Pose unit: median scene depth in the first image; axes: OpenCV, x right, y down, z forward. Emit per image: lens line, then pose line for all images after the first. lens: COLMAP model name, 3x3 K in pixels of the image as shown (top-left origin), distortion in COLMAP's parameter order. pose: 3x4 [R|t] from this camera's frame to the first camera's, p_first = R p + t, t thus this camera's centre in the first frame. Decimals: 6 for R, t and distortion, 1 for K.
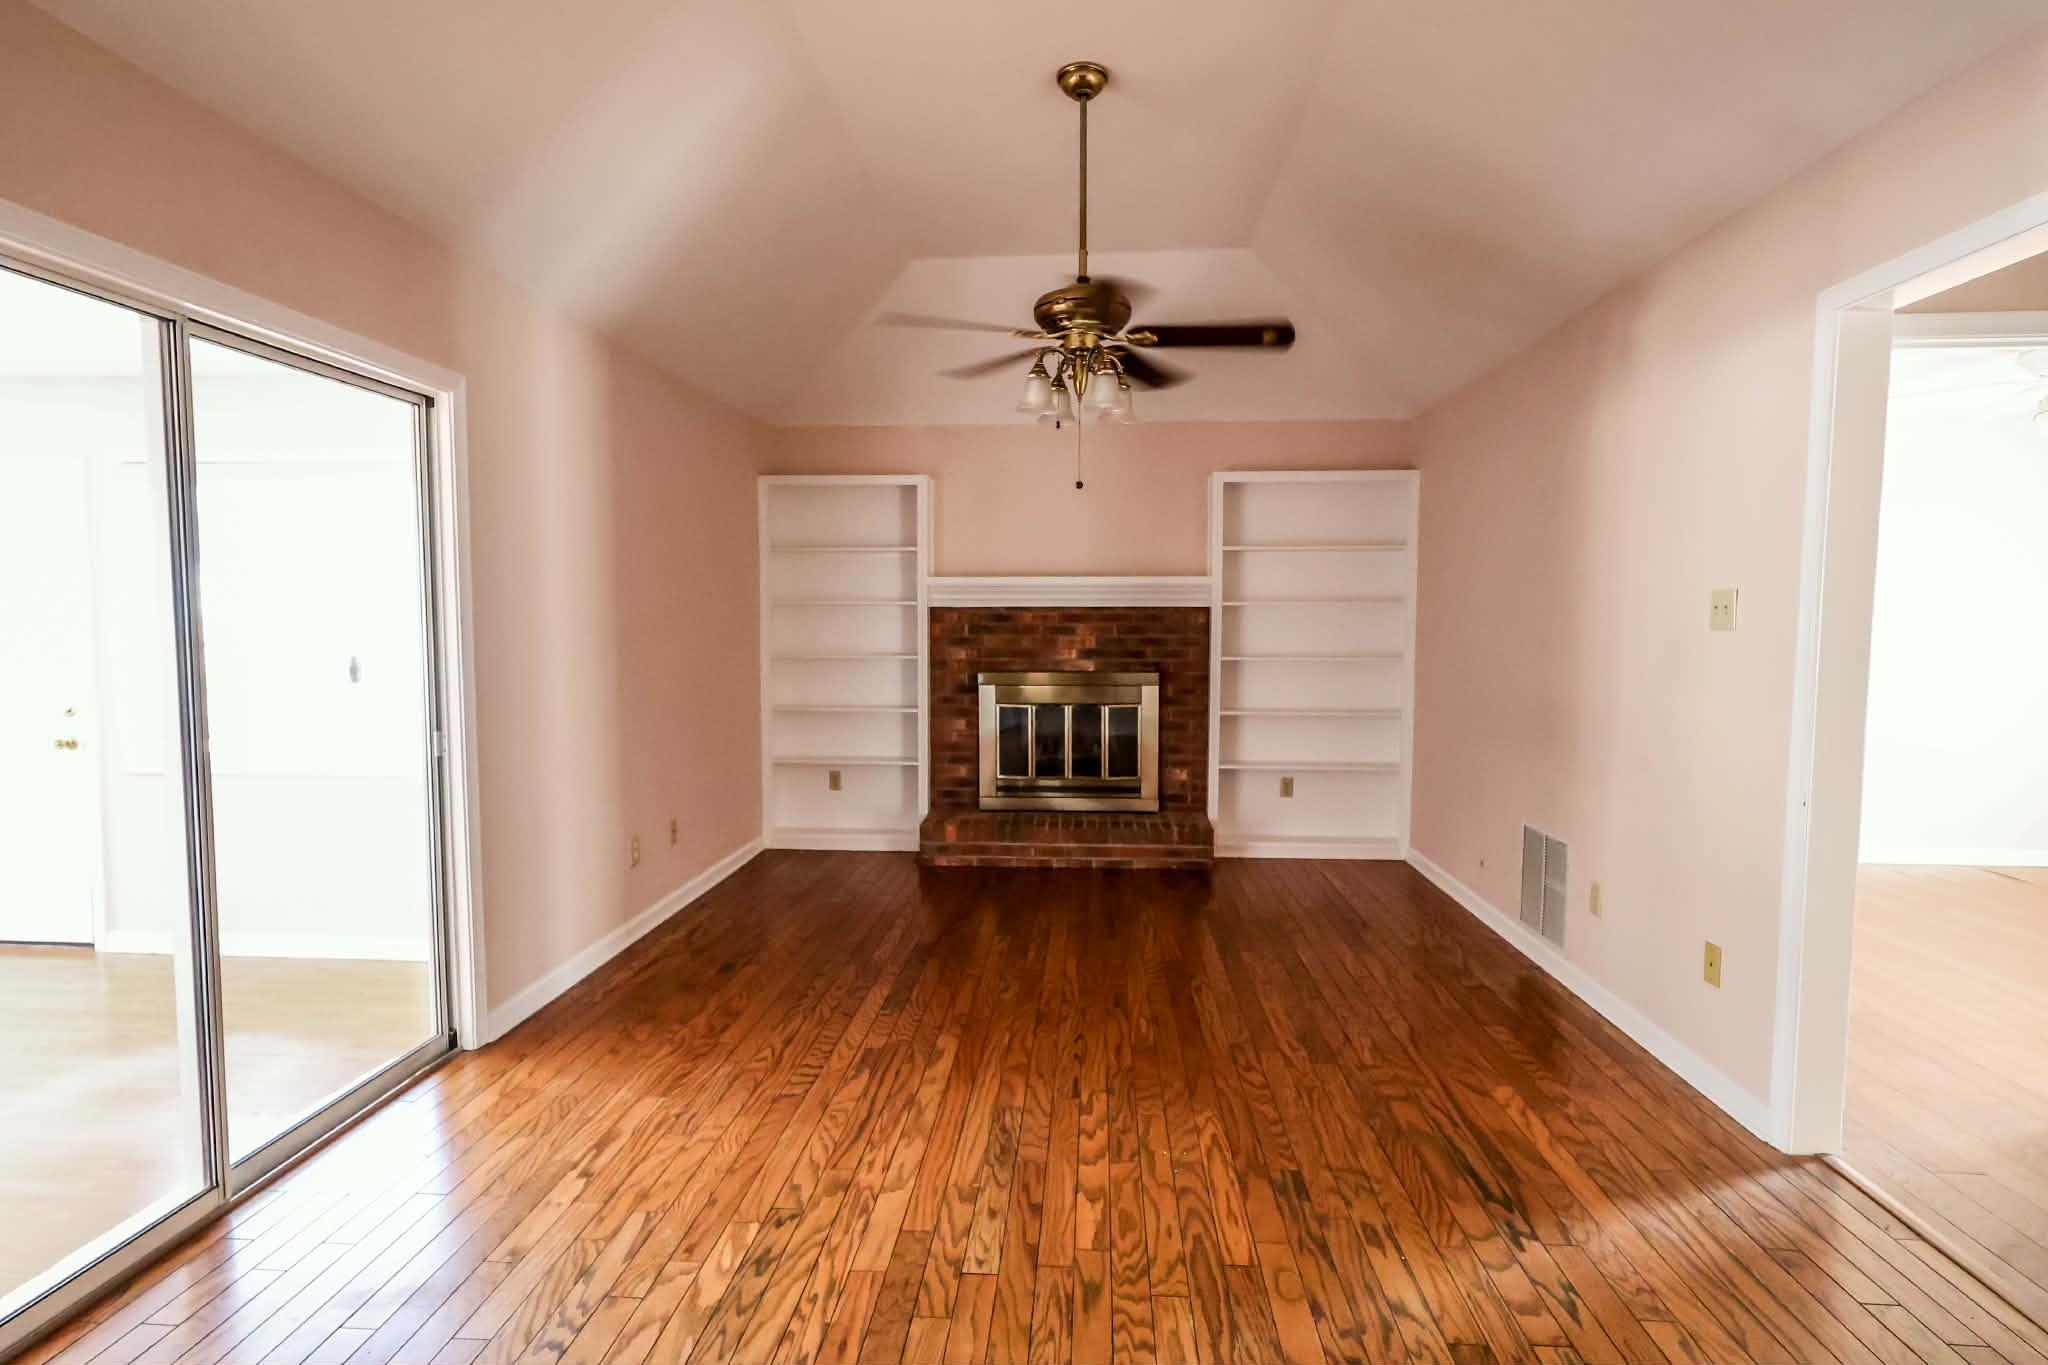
lens RADIAL K [[1065.4, 0, 1041.0], [0, 1065.4, 682.8], [0, 0, 1]] dist [0.003879, -0.000261]
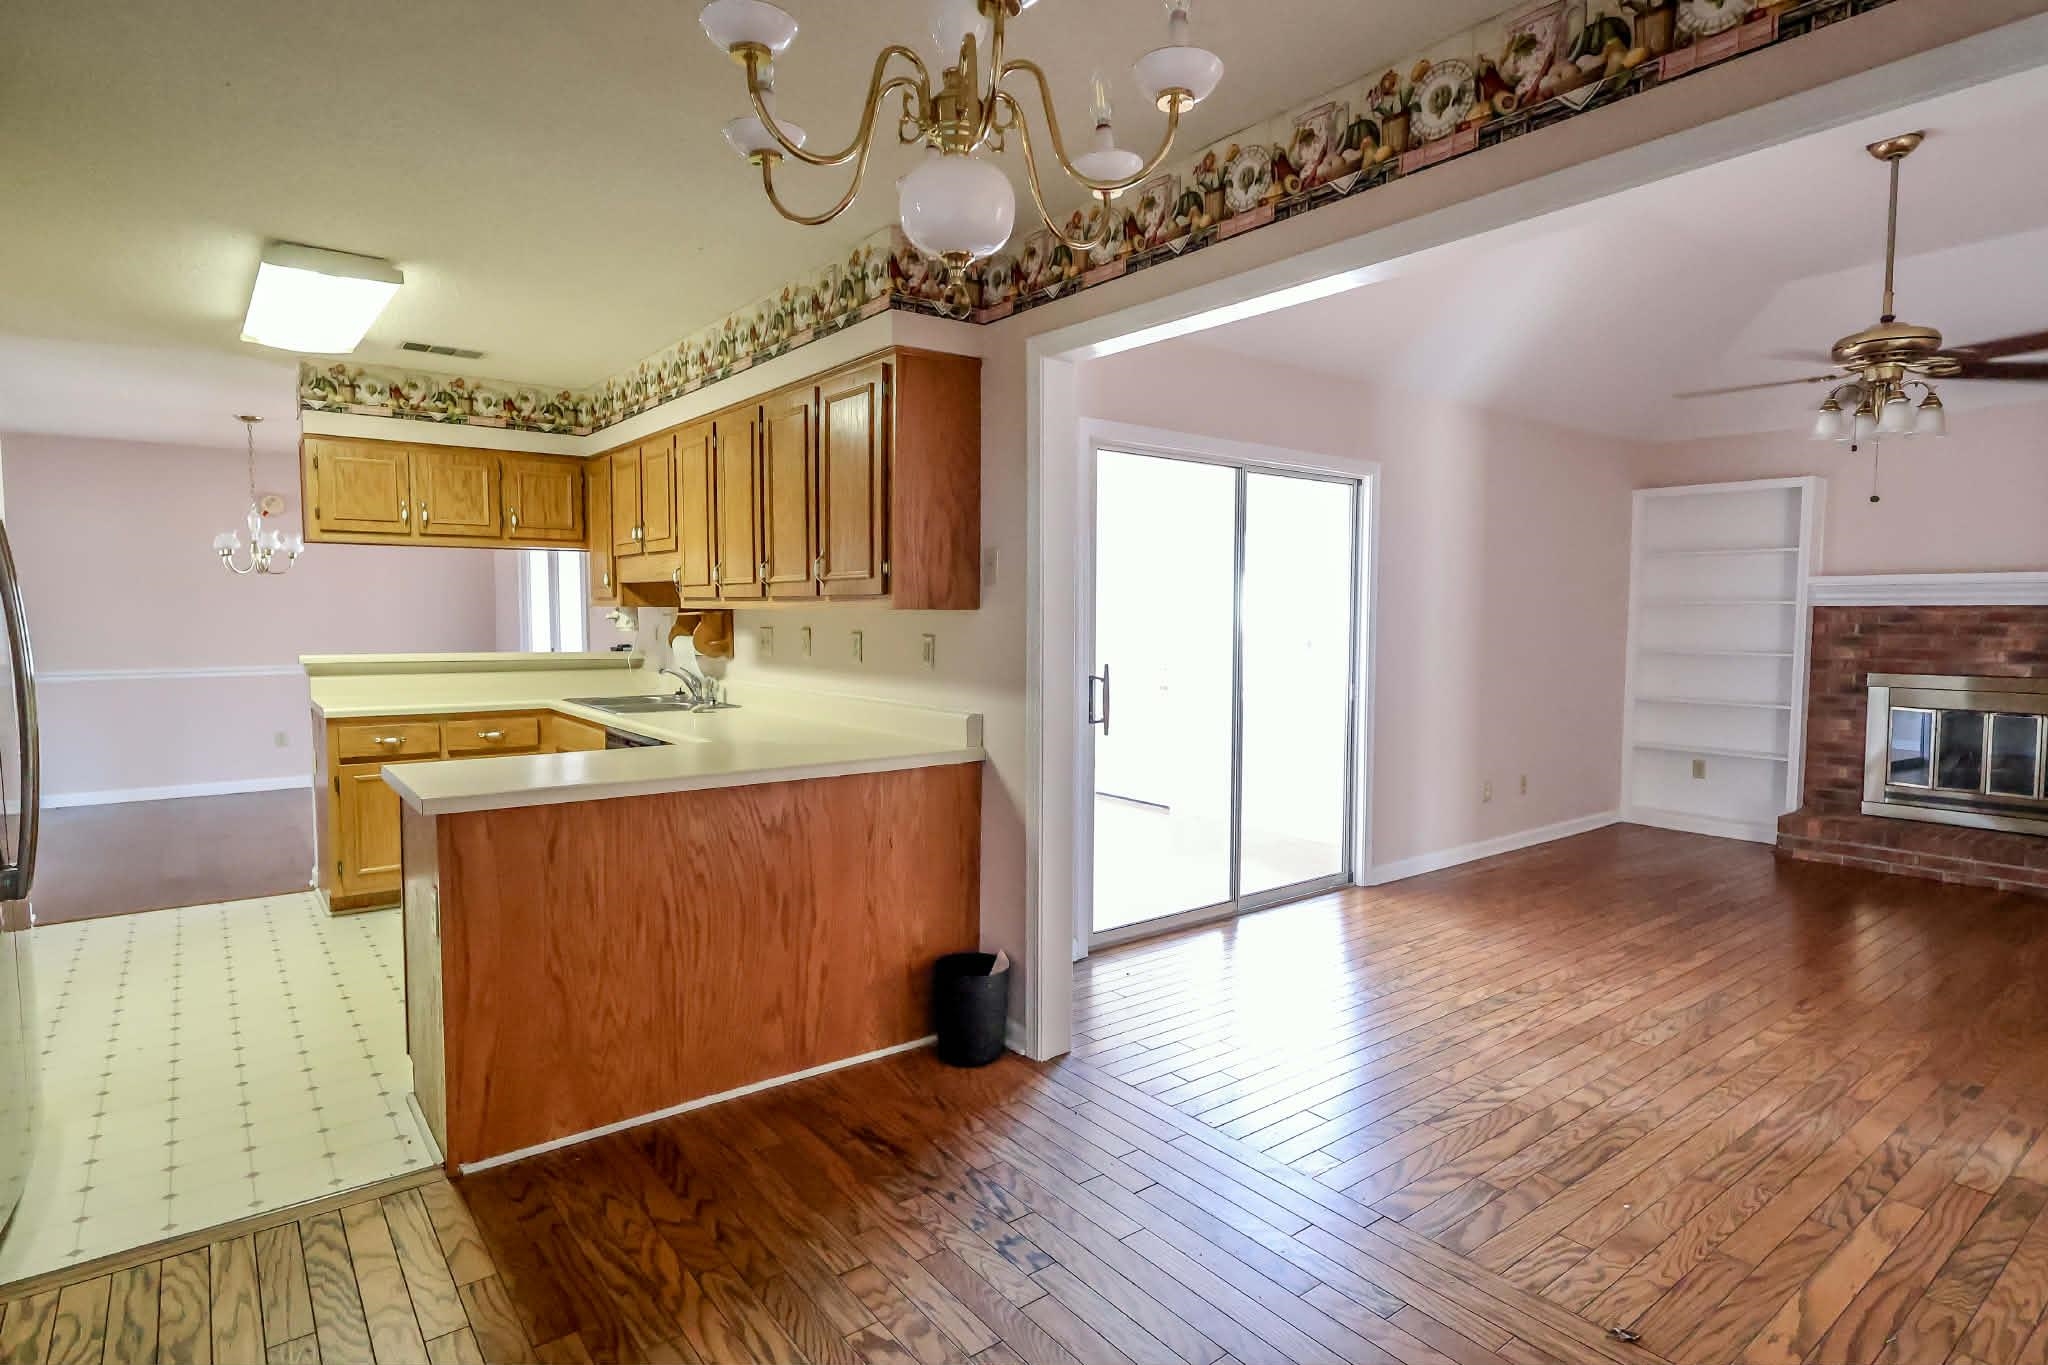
lens RADIAL K [[1065.4, 0, 1023.2], [0, 1065.4, 681.4], [0, 0, 1]] dist [0.003879, -0.000261]
pose [[0.666329, 0.050945, -0.743915, 0.195056], [-0.051554, 0.998423, 0.022197, 0.020367], [0.743873, 0.023562, 0.667905, -0.290063]]
